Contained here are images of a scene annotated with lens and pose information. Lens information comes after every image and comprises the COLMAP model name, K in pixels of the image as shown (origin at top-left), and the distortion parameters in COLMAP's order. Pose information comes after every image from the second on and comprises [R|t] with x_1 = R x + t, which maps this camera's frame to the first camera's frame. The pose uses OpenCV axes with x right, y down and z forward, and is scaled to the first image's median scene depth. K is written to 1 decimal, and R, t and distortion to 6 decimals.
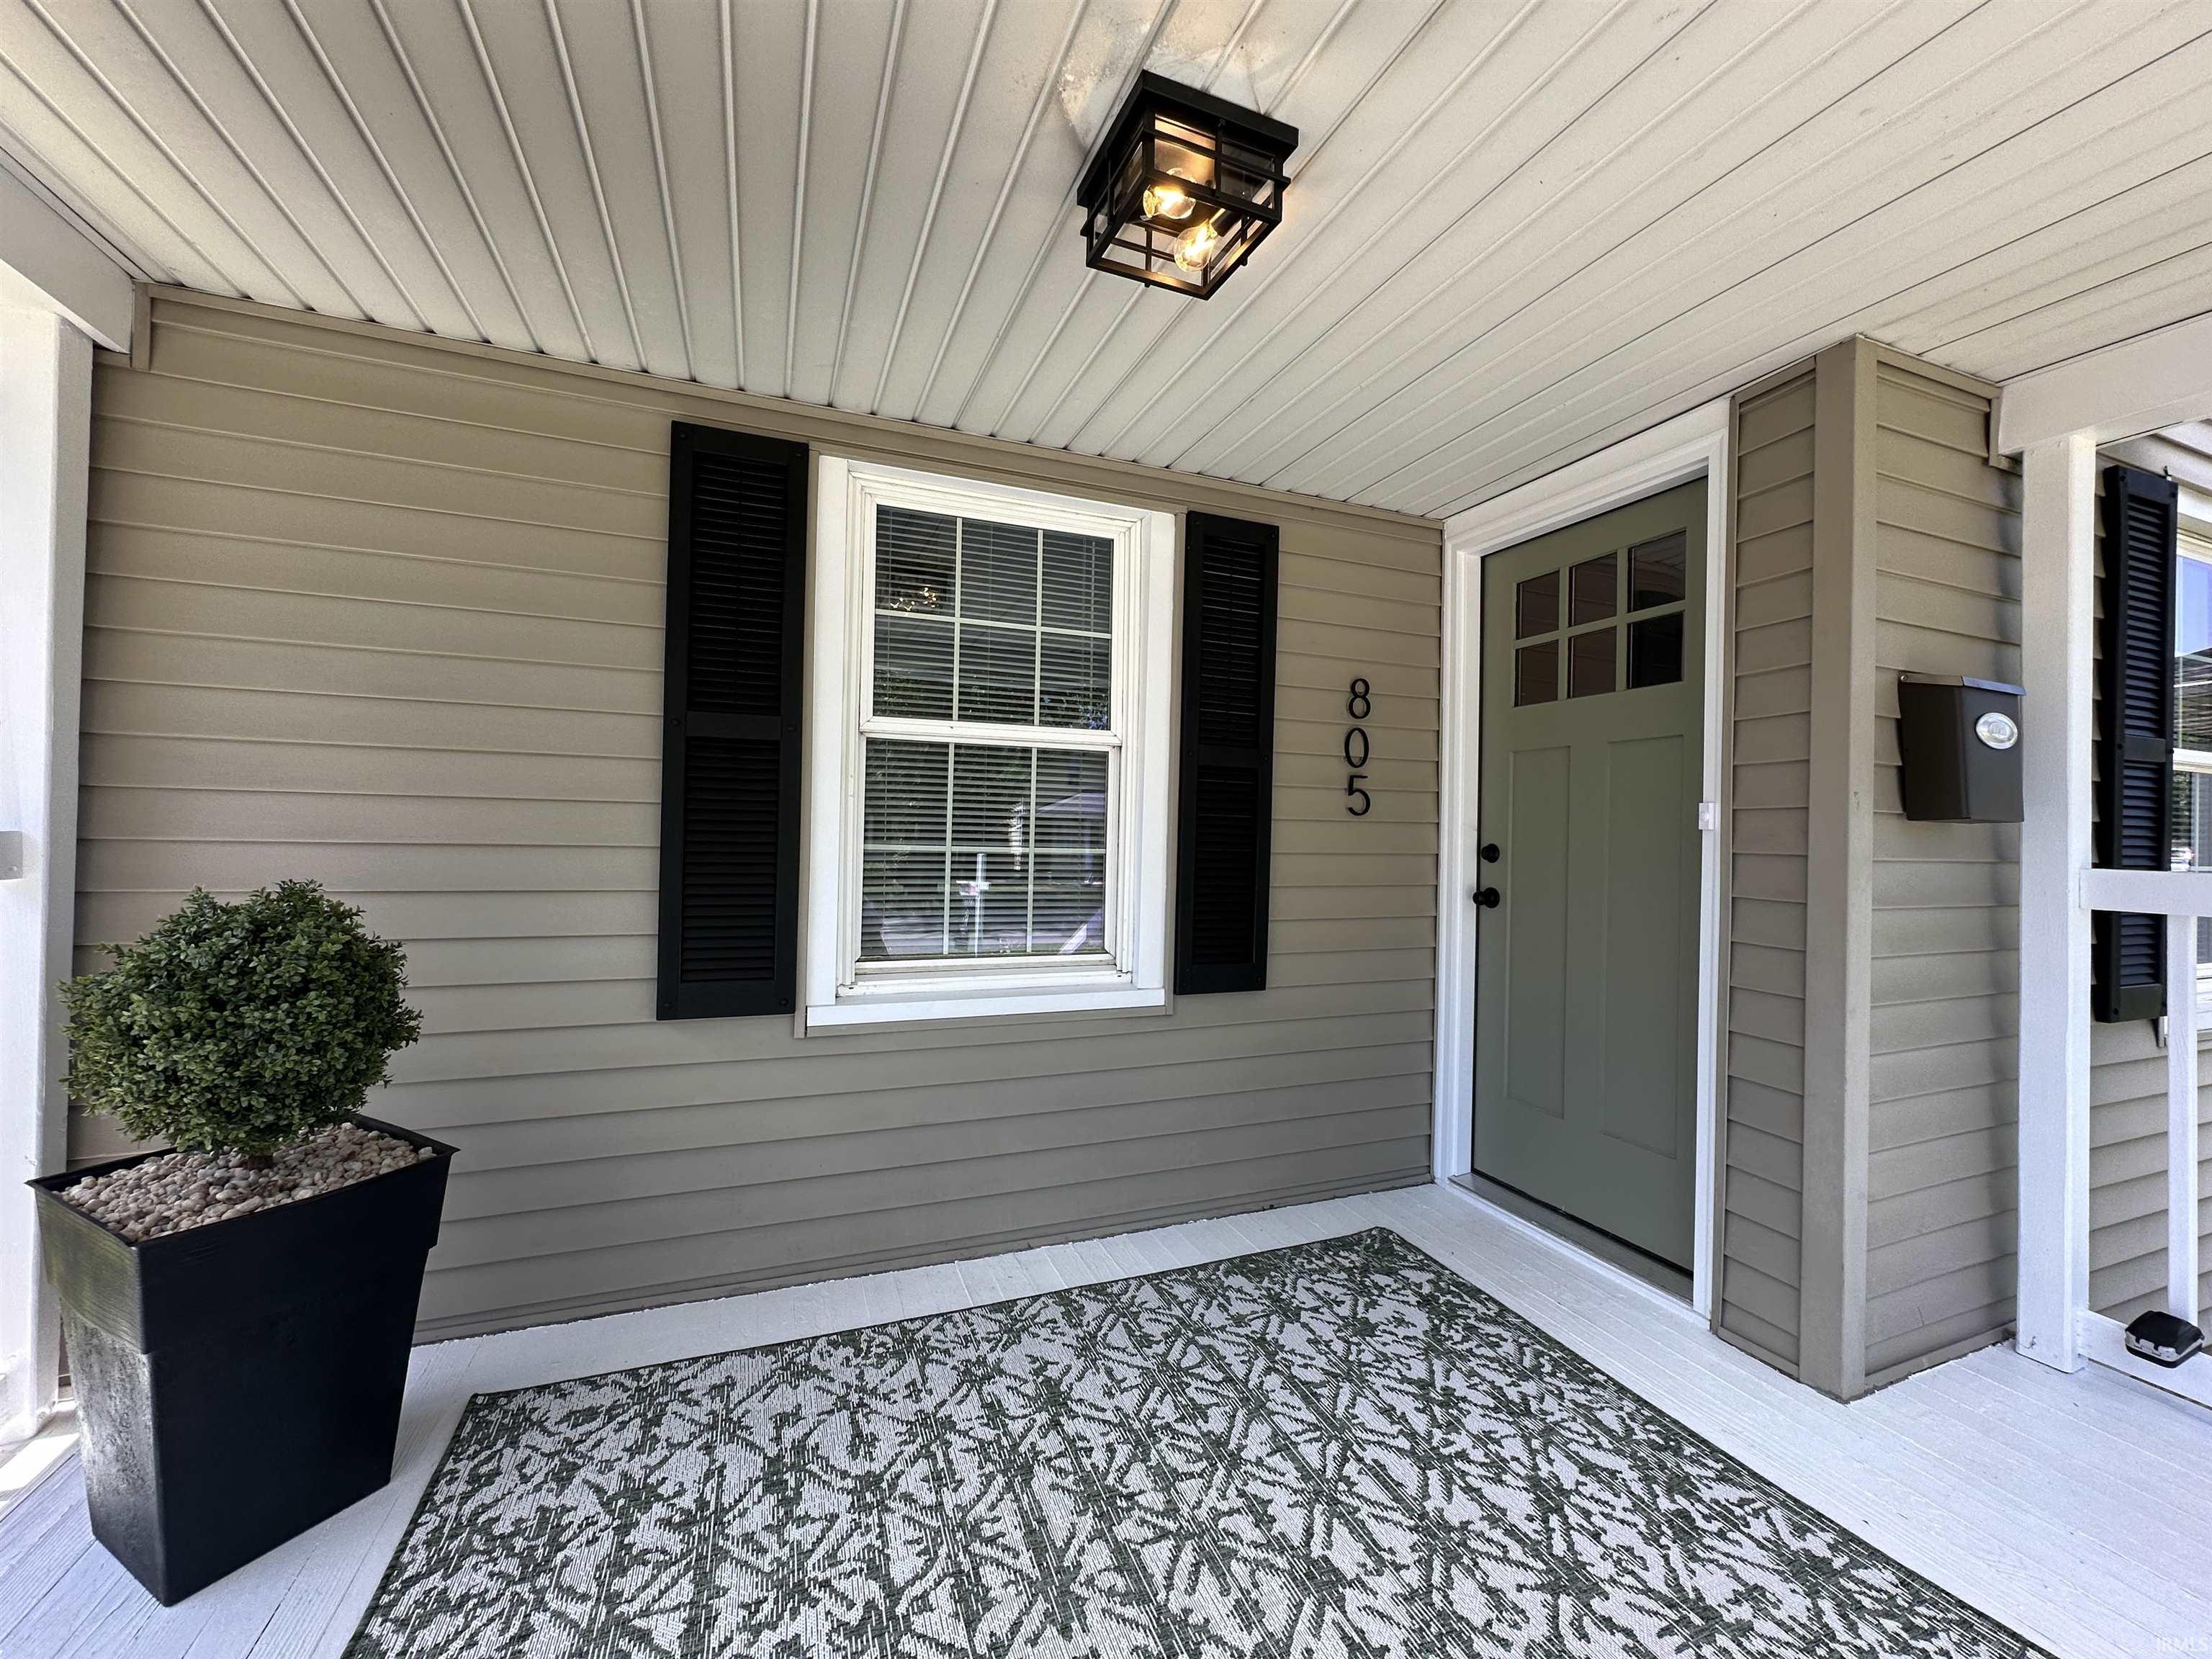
lens RADIAL K [[882.0, 0, 1101.7], [0, 882.0, 827.4], [0, 0, 1]] dist [-0.004905, 0.001328]
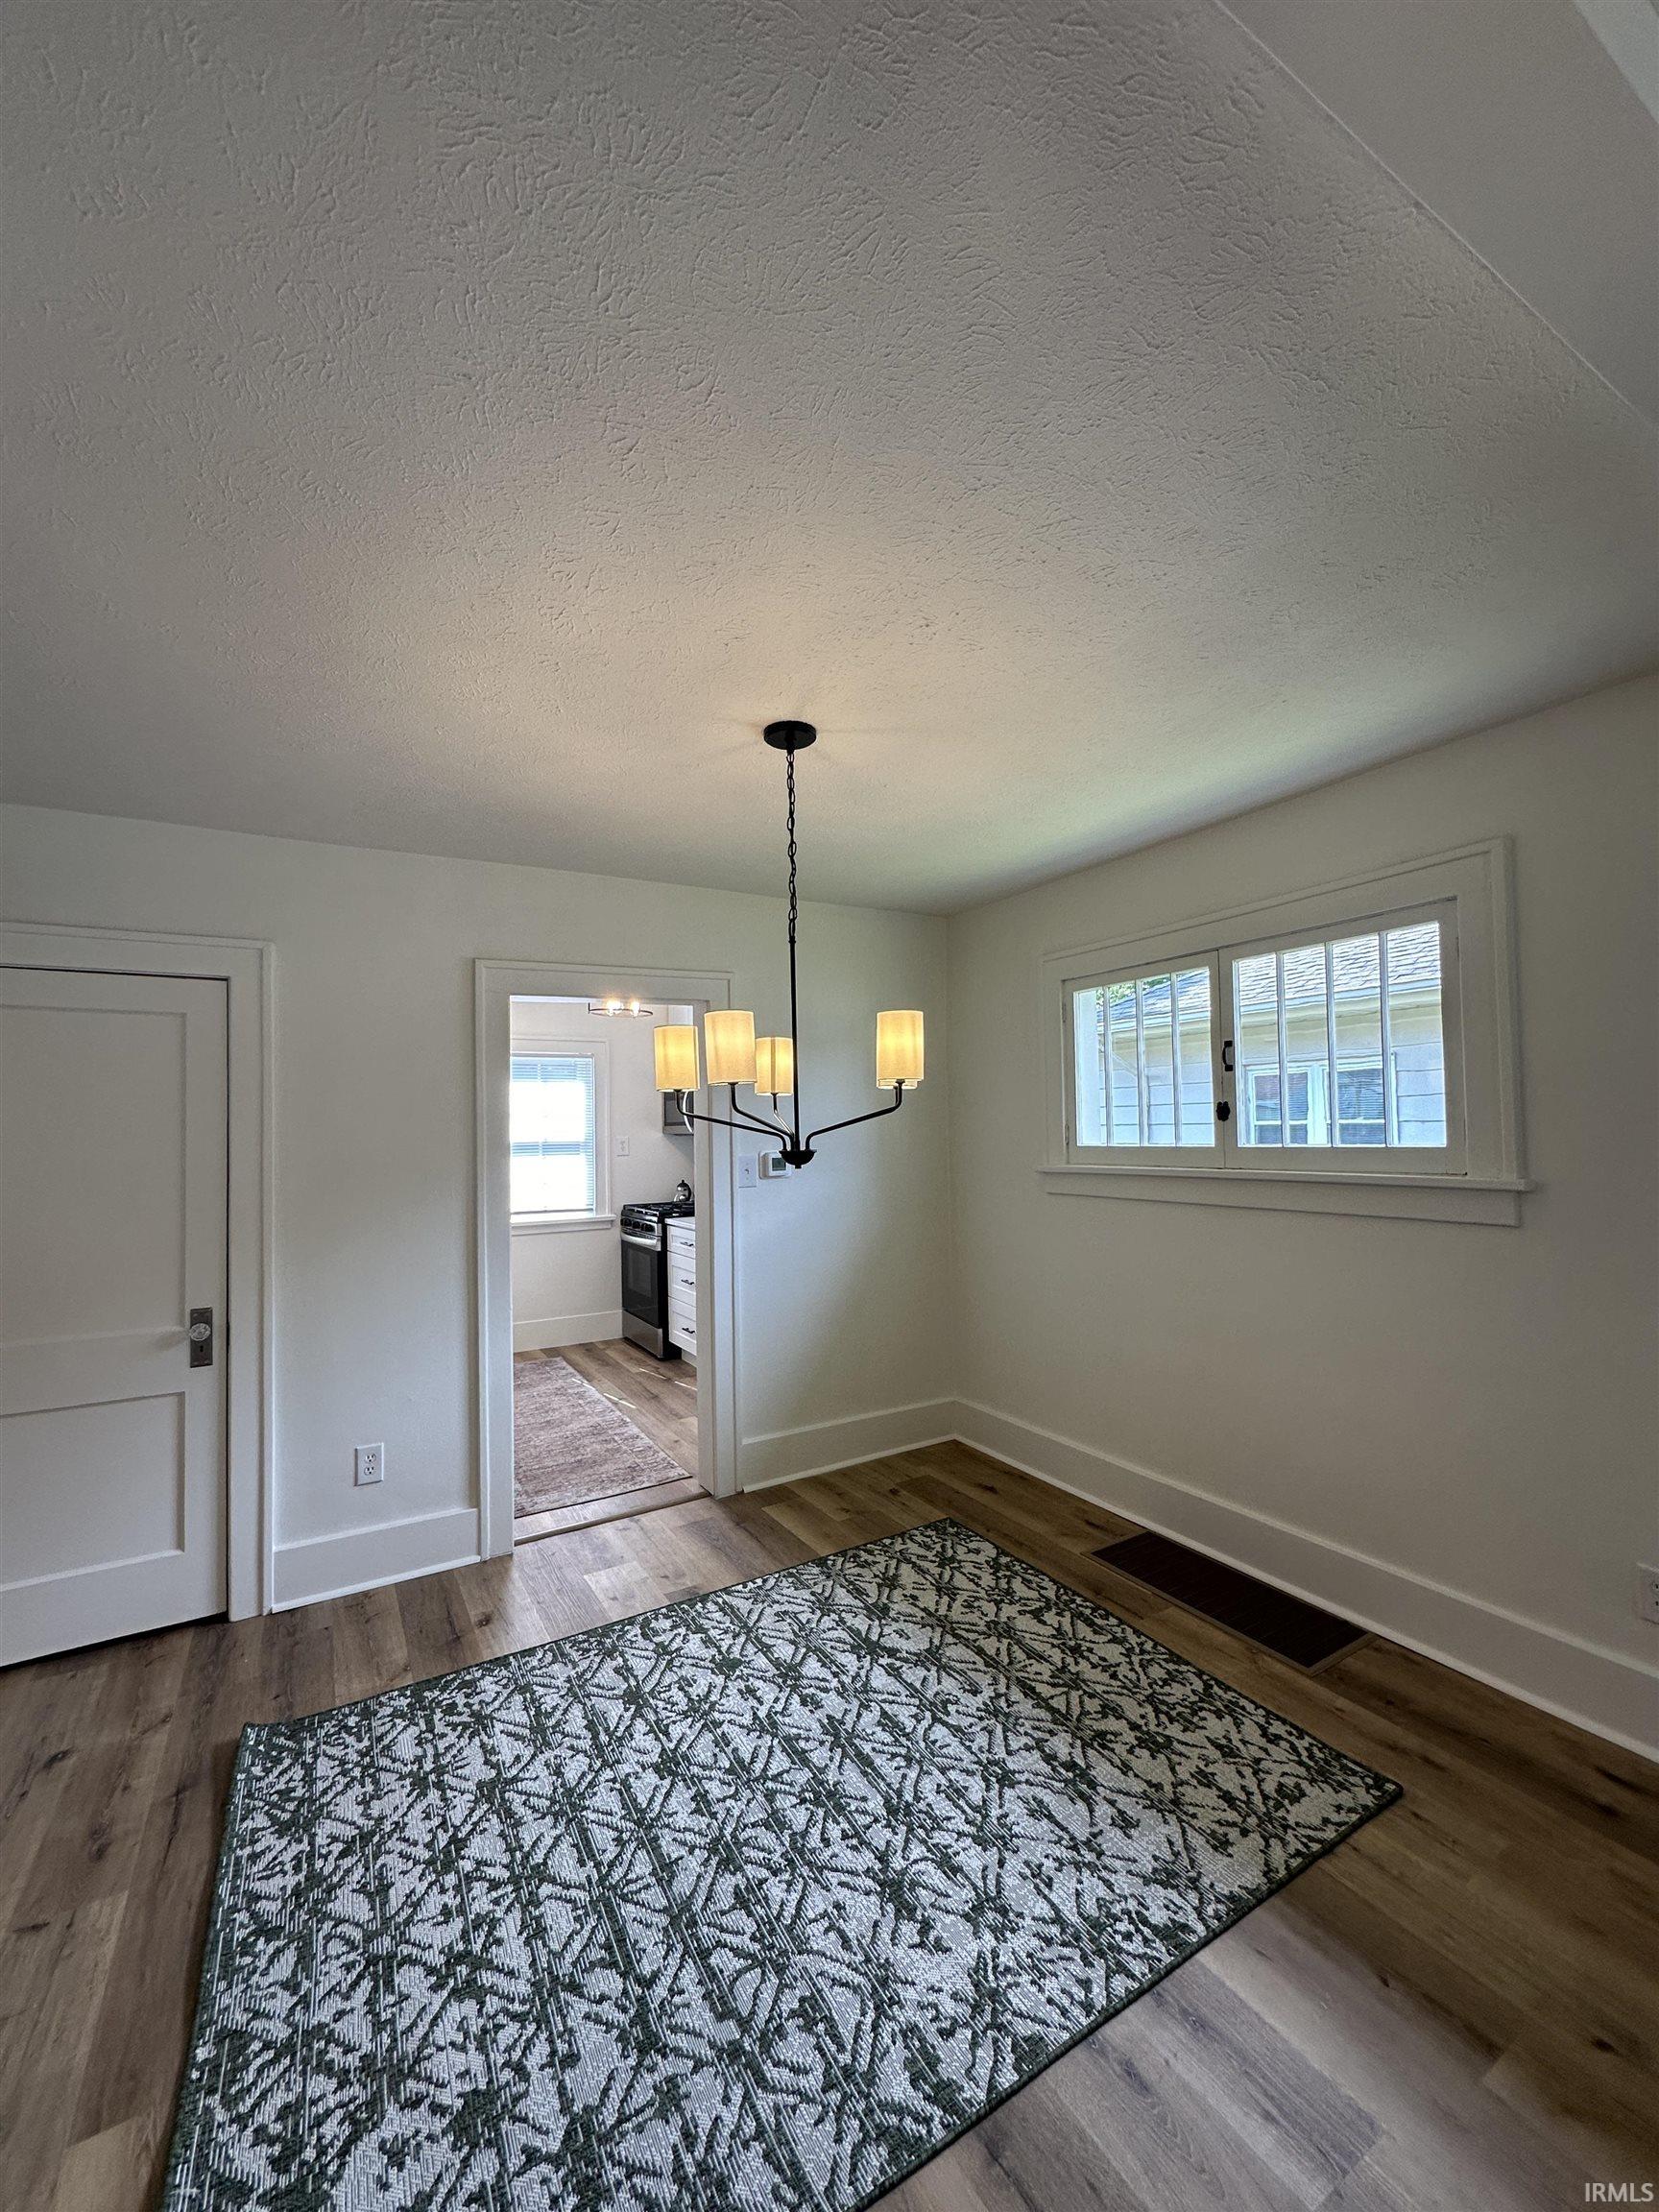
lens RADIAL K [[882.0, 0, 823.7], [0, 882.0, 1085.9], [0, 0, 1]] dist [-0.004905, 0.001328]
pose [[-0.988888, -0.006272, -0.148532, 0.159573], [0.002505, 0.998265, -0.058827, -0.154968], [0.148643, -0.058546, -0.987156, 1.876567]]
